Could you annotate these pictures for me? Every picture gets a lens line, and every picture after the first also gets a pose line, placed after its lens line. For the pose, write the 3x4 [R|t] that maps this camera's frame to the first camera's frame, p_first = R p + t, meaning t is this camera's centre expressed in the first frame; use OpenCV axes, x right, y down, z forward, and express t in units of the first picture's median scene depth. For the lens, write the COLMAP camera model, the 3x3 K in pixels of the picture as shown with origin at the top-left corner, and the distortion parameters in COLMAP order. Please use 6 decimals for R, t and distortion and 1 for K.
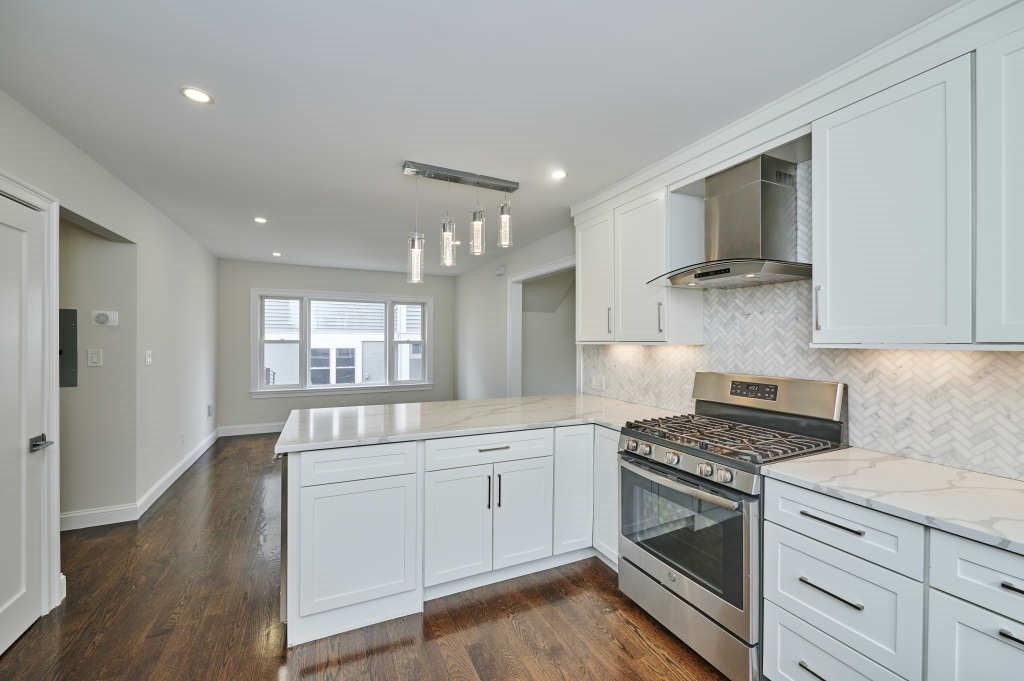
lens RADIAL K [[407.2, 0, 503.7], [0, 407.2, 340.9], [0, 0, 1]] dist [0.003790, 0.000161]
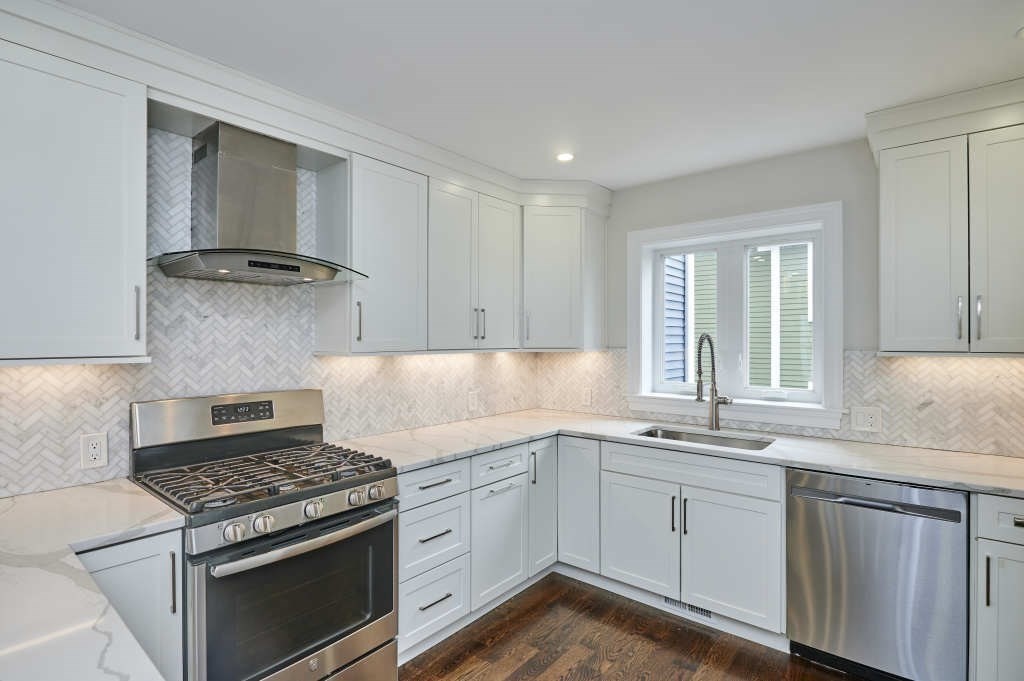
lens RADIAL K [[500.3, 0, 508.9], [0, 500.3, 341.2], [0, 0, 1]] dist [-0.014322, -0.000719]
pose [[-0.425536, -0.002365, 0.904938, -0.485306], [0.004110, 0.999981, 0.004546, -0.021507], [-0.904932, 0.005653, -0.425519, 0.899738]]
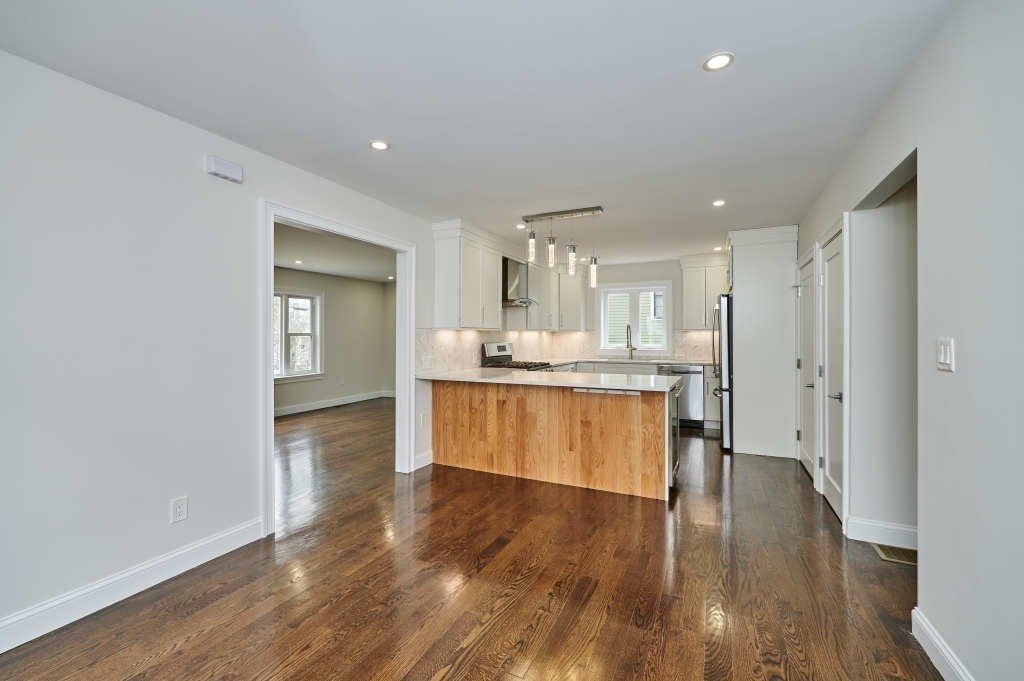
lens RADIAL K [[445.5, 0, 508.3], [0, 445.5, 334.5], [0, 0, 1]] dist [0.003412, 0.000194]
pose [[-0.639927, 0.000274, 0.768435, -1.427581], [0.003315, 0.999992, 0.002404, 0.028946], [-0.768428, 0.004086, -0.639923, 2.578697]]
